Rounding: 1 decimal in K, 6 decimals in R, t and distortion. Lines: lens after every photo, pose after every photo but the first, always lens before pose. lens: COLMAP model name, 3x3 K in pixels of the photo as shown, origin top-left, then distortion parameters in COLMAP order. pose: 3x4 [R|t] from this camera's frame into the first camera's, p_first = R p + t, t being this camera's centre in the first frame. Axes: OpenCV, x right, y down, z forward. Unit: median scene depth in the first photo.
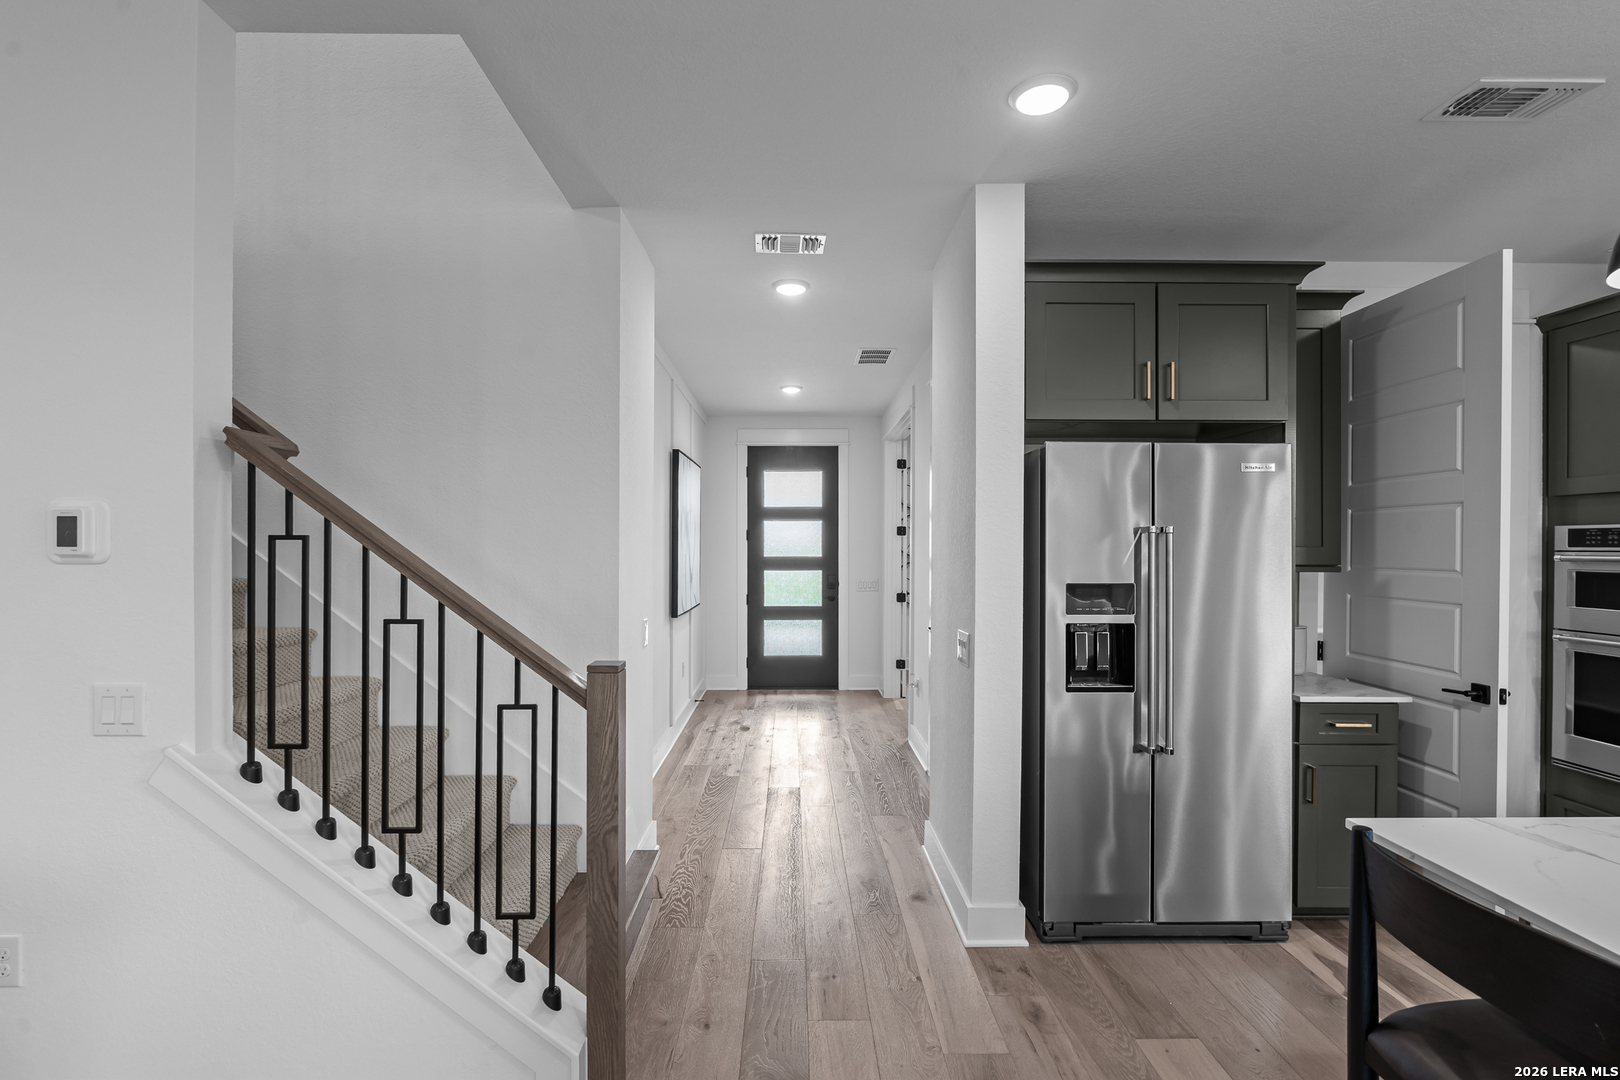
lens RADIAL K [[768.2, 0, 818.8], [0, 768.2, 531.8], [0, 0, 1]] dist [-0.005700, 0.001401]
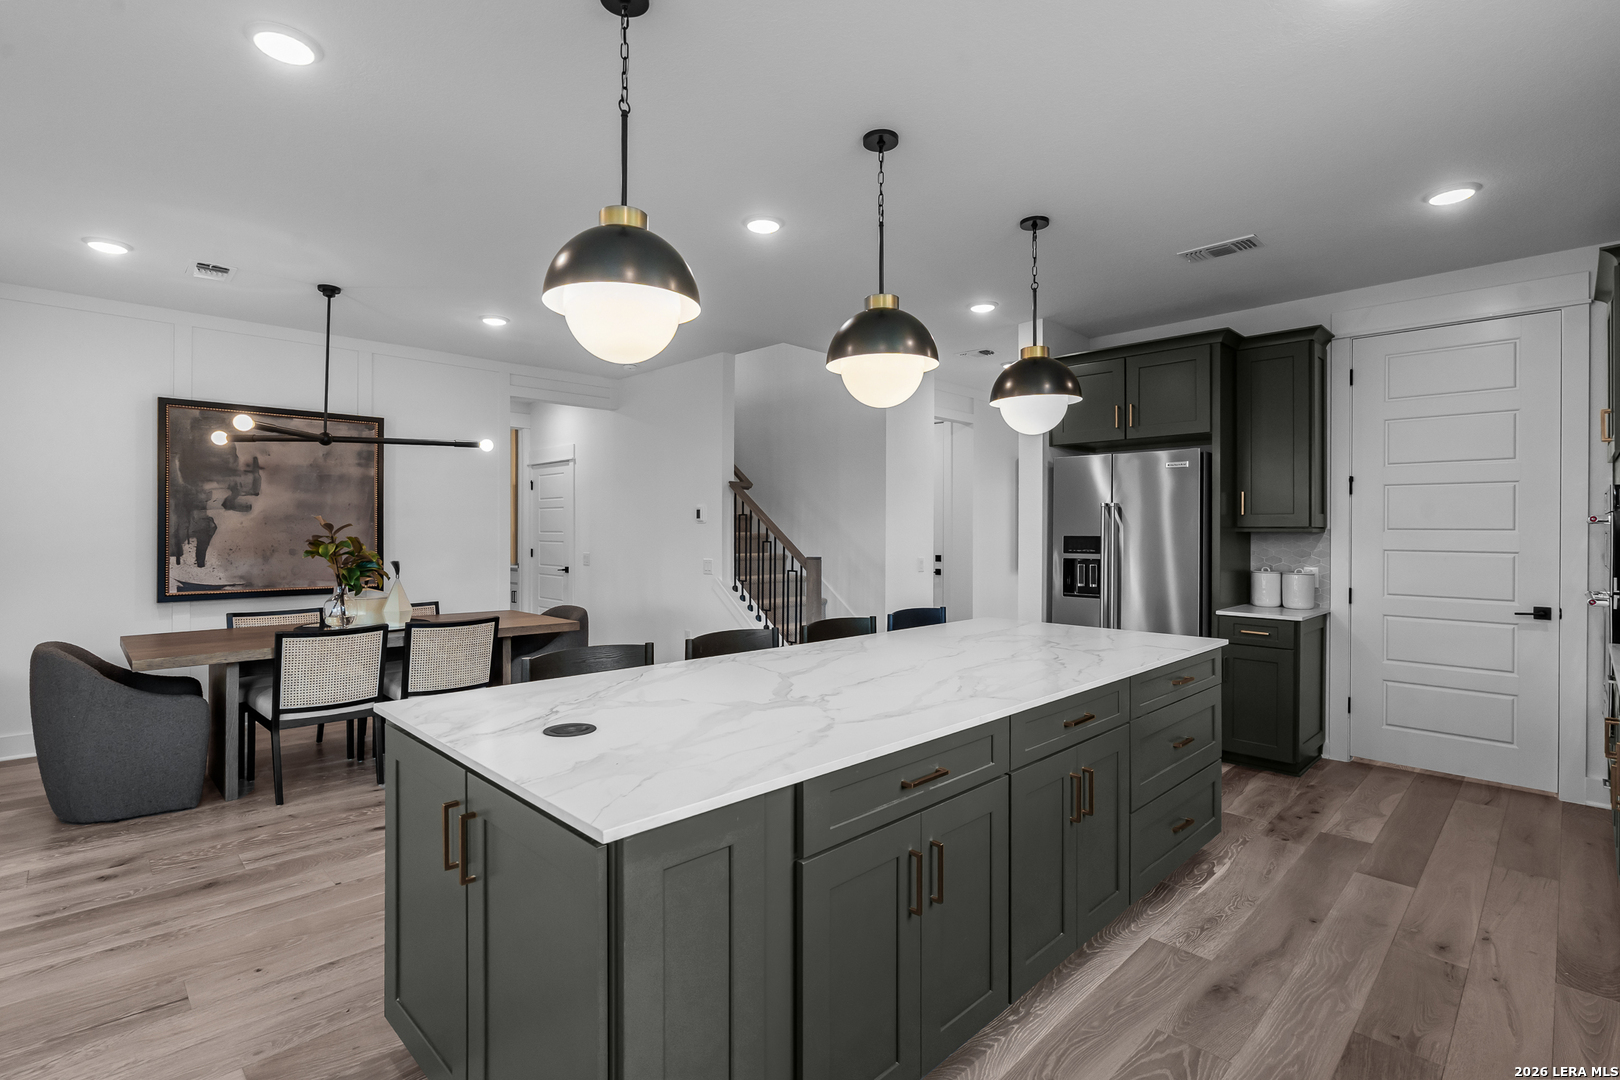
lens RADIAL K [[768.2, 0, 818.8], [0, 768.2, 531.8], [0, 0, 1]] dist [-0.005700, 0.001401]
pose [[0.690635, -0.006065, -0.723178, 1.759776], [-0.011788, 0.999738, -0.019642, 0.132773], [0.723108, 0.022090, 0.690382, -0.927233]]
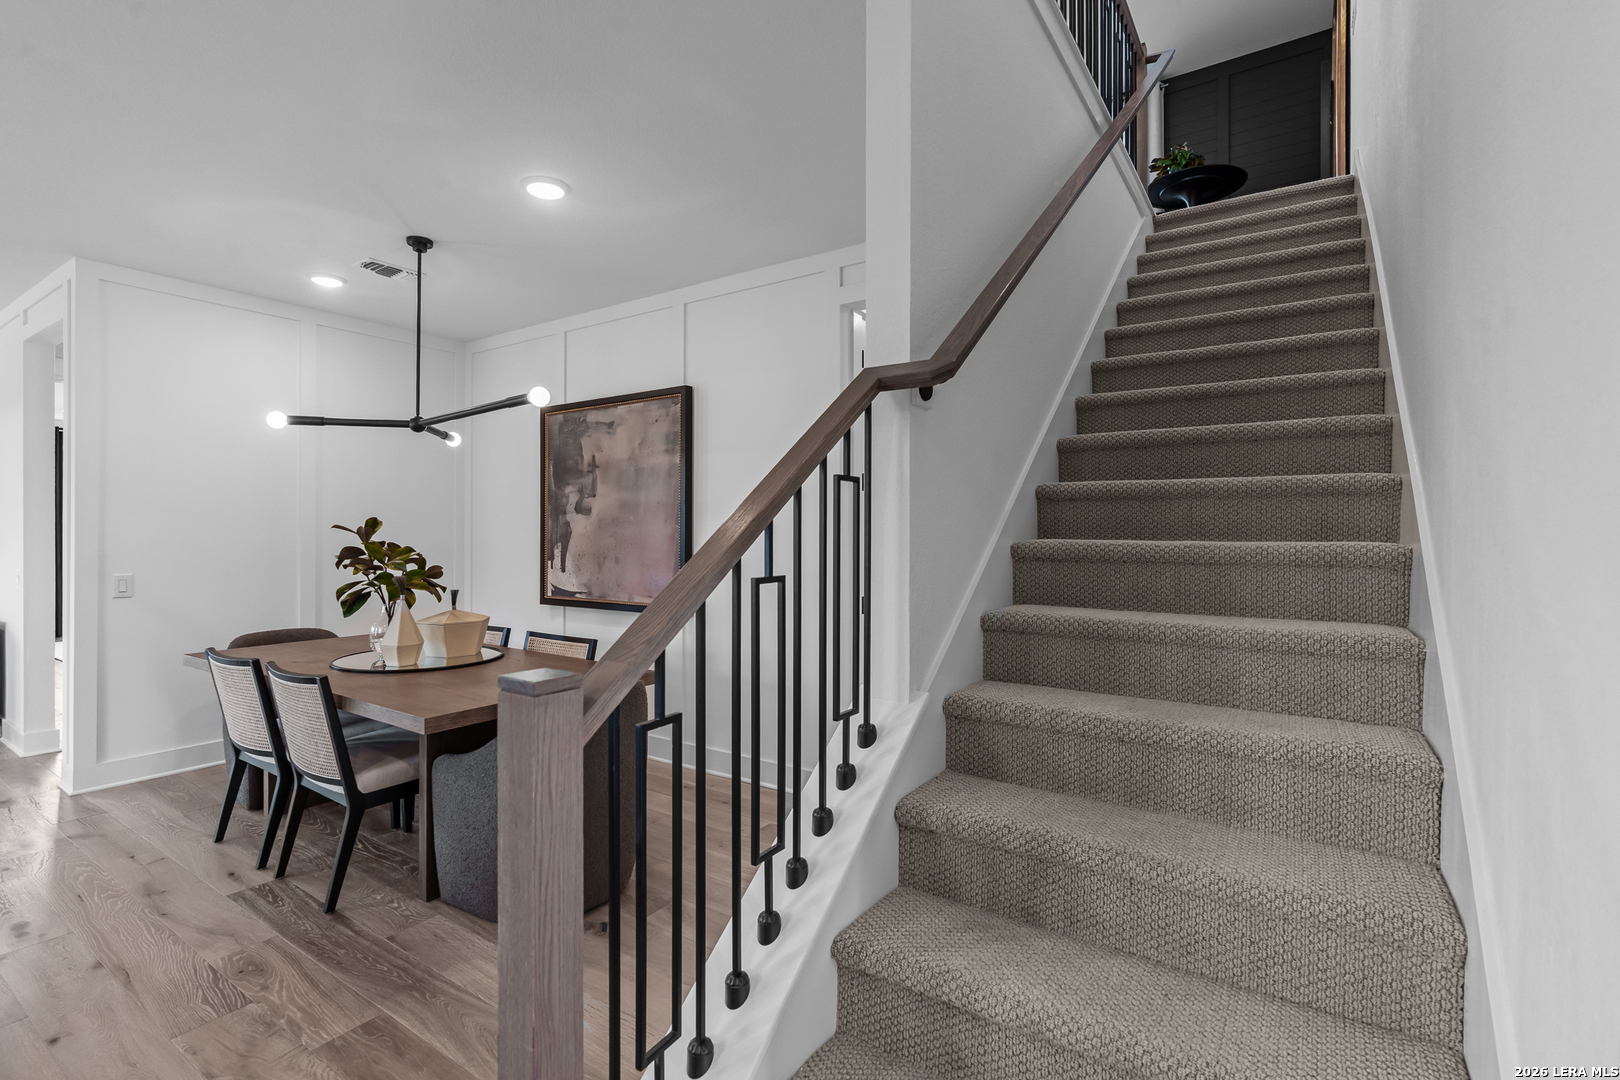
lens RADIAL K [[768.2, 0, 818.8], [0, 768.2, 531.8], [0, 0, 1]] dist [-0.005700, 0.001401]
pose [[-0.585298, -0.016067, -0.810659, 0.008728], [-0.025974, 0.999662, -0.001060, 0.070855], [0.810402, 0.020436, -0.585517, 1.564921]]
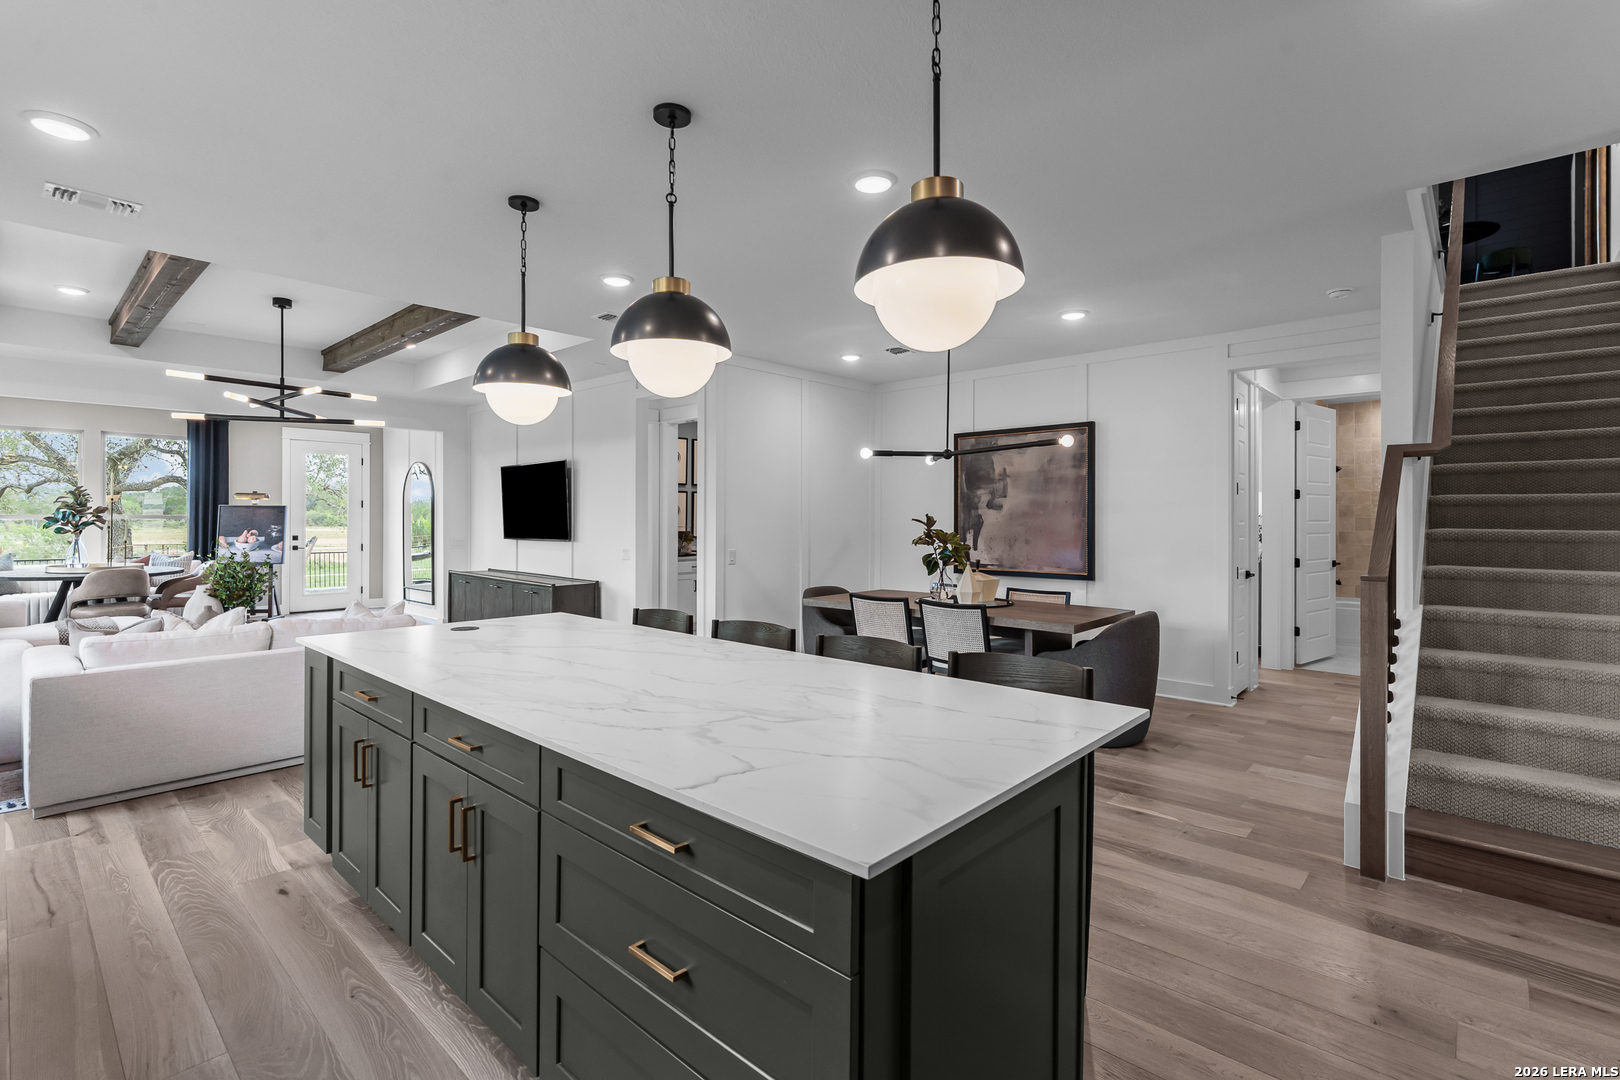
lens RADIAL K [[768.2, 0, 818.8], [0, 768.2, 531.8], [0, 0, 1]] dist [-0.005700, 0.001401]
pose [[-0.679127, 0.000033, -0.734021, 1.617517], [-0.023583, 0.999483, 0.021864, 0.075463], [0.733642, 0.032159, -0.678775, 1.295506]]
